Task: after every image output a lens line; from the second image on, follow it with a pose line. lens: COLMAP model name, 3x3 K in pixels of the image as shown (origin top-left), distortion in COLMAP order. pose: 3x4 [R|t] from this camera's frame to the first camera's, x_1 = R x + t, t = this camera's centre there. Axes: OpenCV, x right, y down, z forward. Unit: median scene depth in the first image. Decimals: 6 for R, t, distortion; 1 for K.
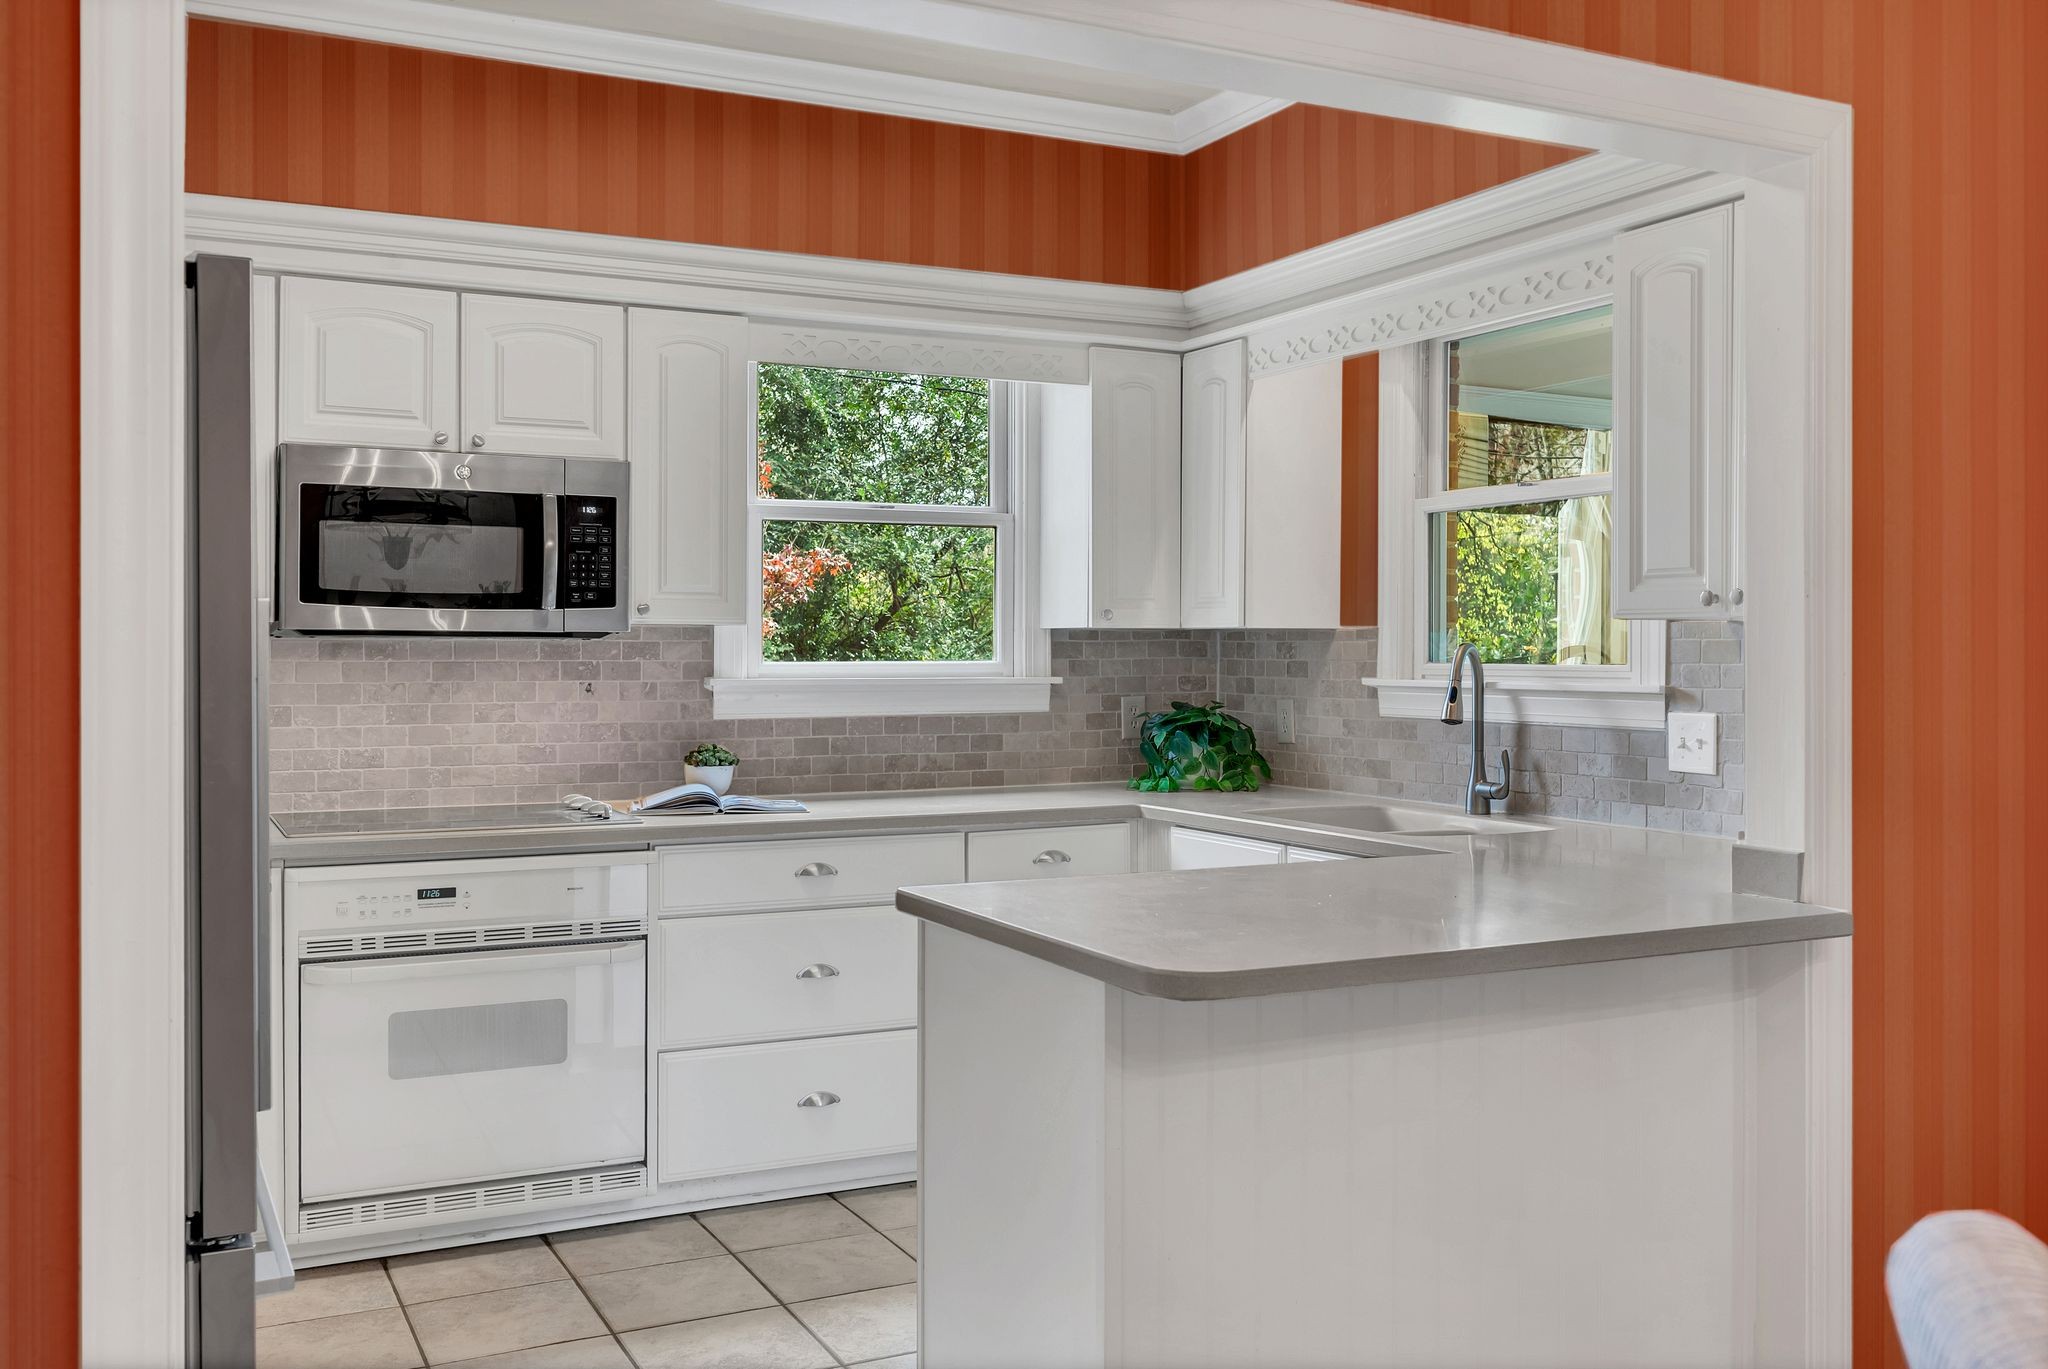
lens RADIAL K [[1779.6, 0, 1023.3], [0, 1779.6, 649.4], [0, 0, 1]] dist [0.008567, 0.002325]
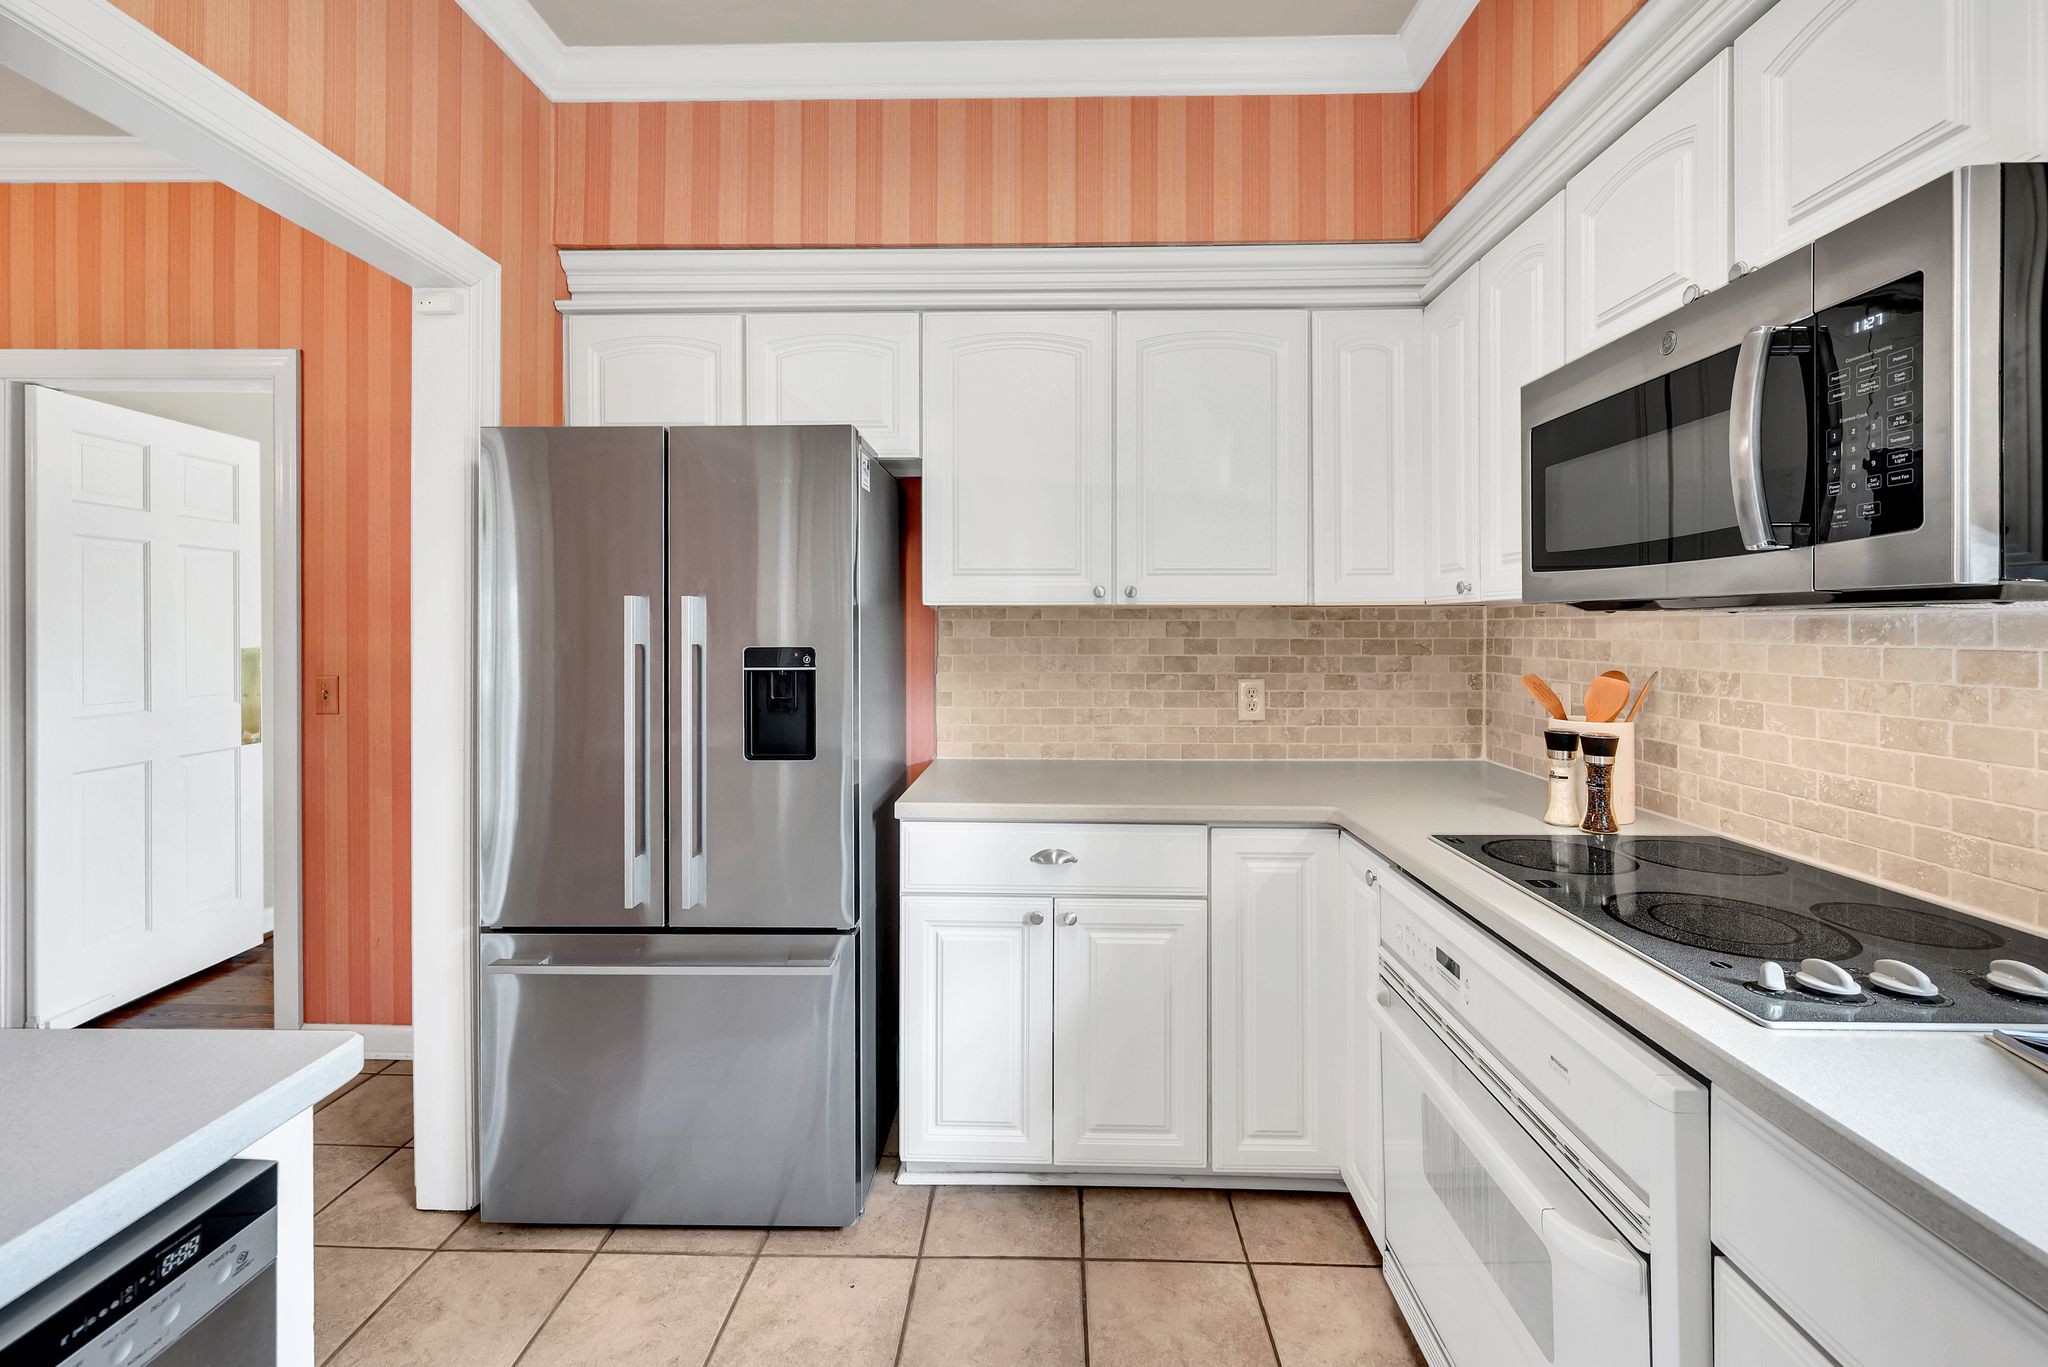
lens RADIAL K [[846.9, 0, 1033.4], [0, 846.9, 626.5], [0, 0, 1]] dist [-0.000189, -0.000105]
pose [[-0.466833, -0.003932, -0.884337, 0.045481], [-0.001406, 0.999992, -0.003704, 0.000995], [0.884345, -0.000486, -0.466834, 0.823319]]
